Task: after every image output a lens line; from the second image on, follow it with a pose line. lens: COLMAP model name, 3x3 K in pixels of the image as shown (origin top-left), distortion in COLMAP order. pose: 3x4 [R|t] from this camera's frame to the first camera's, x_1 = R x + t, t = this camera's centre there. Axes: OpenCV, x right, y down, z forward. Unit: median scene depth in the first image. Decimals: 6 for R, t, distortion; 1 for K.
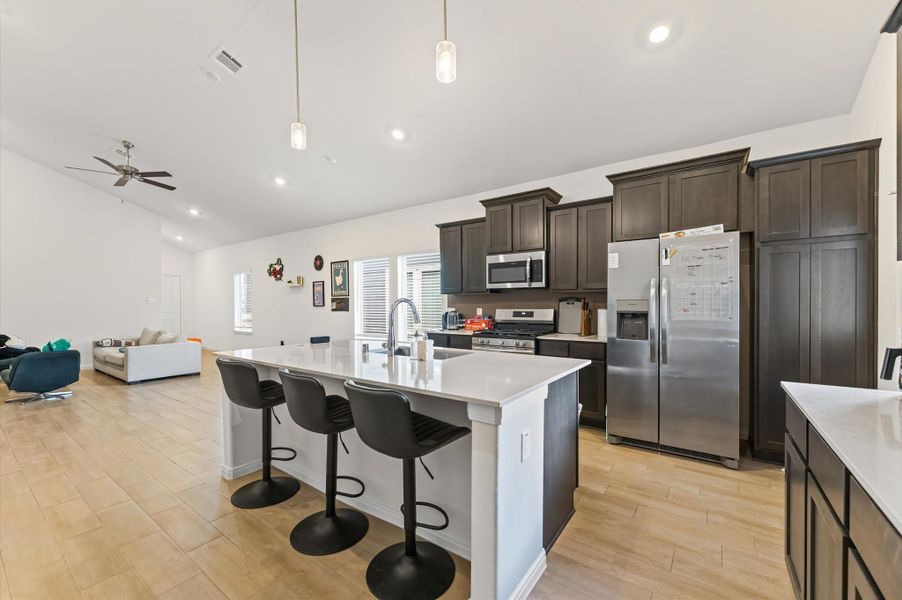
lens RADIAL K [[362.0, 0, 449.2], [0, 362.0, 299.3], [0, 0, 1]] dist [0.000660, 0.000161]
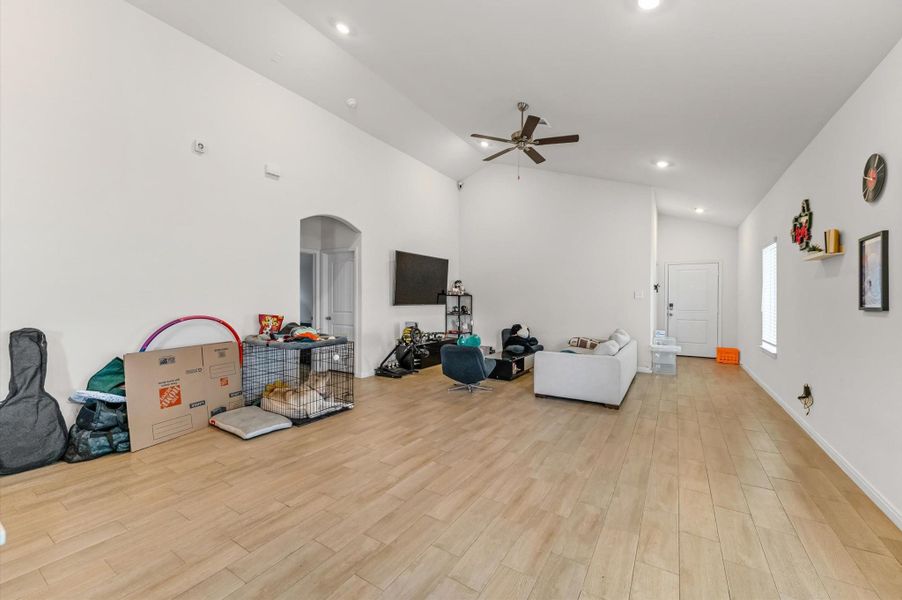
lens RADIAL K [[362.0, 0, 449.2], [0, 362.0, 299.3], [0, 0, 1]] dist [0.000660, 0.000161]
pose [[0.064313, 0.006085, -0.997911, -0.057894], [0.006451, 0.999958, 0.006513, 0.004712], [0.997909, -0.006857, 0.064271, 0.600133]]
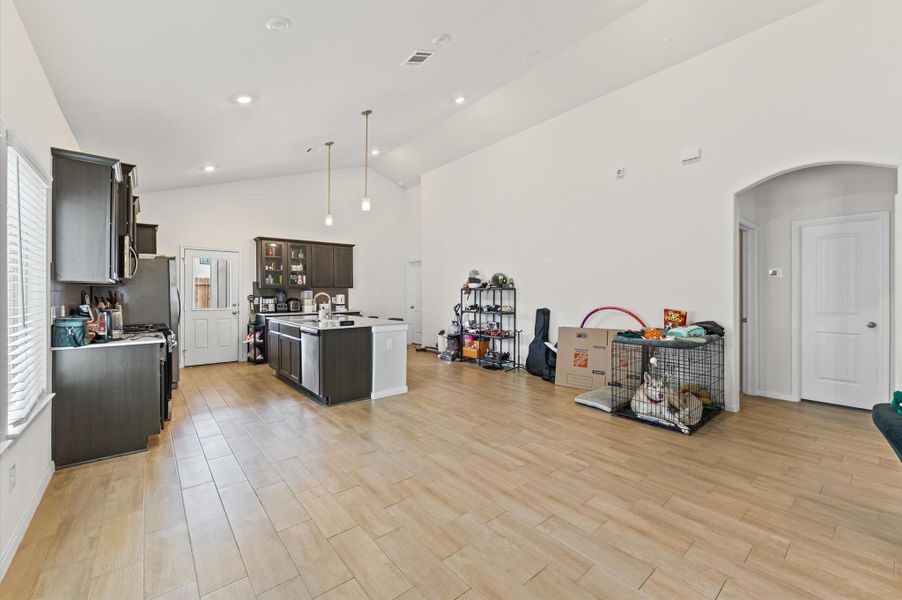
lens RADIAL K [[362.0, 0, 449.2], [0, 362.0, 299.3], [0, 0, 1]] dist [0.000660, 0.000161]
pose [[-0.967995, 0.002226, 0.250959, -0.472155], [0.003903, 0.999973, 0.006186, 0.010585], [-0.250939, 0.006968, -0.967978, 0.989344]]
